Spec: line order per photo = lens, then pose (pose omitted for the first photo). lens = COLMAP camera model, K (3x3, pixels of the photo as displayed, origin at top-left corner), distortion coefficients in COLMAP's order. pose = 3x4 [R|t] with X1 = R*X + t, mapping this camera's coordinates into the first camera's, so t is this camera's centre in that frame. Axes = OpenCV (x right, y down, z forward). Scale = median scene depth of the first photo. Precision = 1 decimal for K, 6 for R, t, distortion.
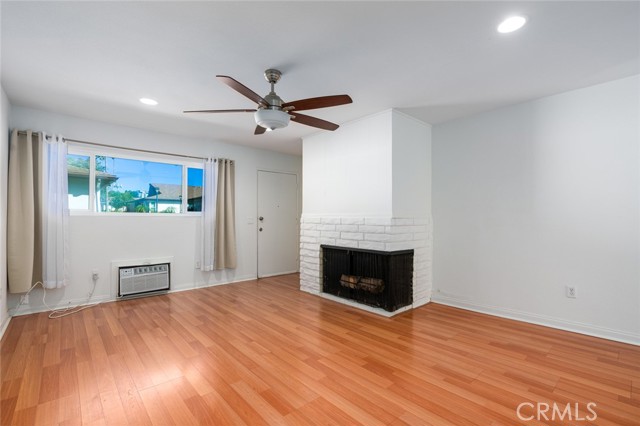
lens RADIAL K [[291.9, 0, 318.0], [0, 291.9, 216.4], [0, 0, 1]] dist [-0.019047, 0.000015]
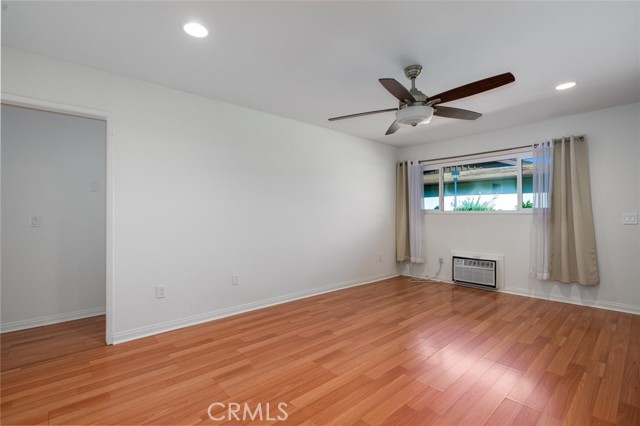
lens RADIAL K [[294.2, 0, 317.0], [0, 294.2, 211.6], [0, 0, 1]] dist [-0.002297, -0.000189]
pose [[0.013308, -0.013162, -0.999825, 0.538606], [0.006391, 0.999894, -0.013078, 0.002391], [0.999891, -0.006216, 0.013390, 0.426251]]
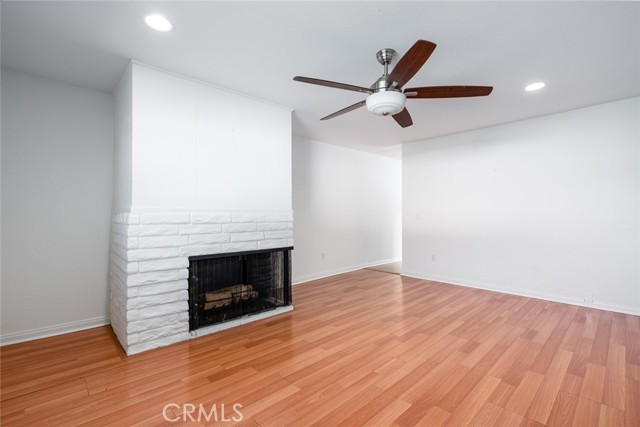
lens RADIAL K [[294.2, 0, 317.0], [0, 294.2, 212.1], [0, 0, 1]] dist [-0.002297, -0.000189]
pose [[-0.038928, 0.010137, 0.999191, -0.690128], [-0.000054, 0.999949, -0.010147, 0.007243], [-0.999242, -0.000449, -0.038925, 0.811831]]
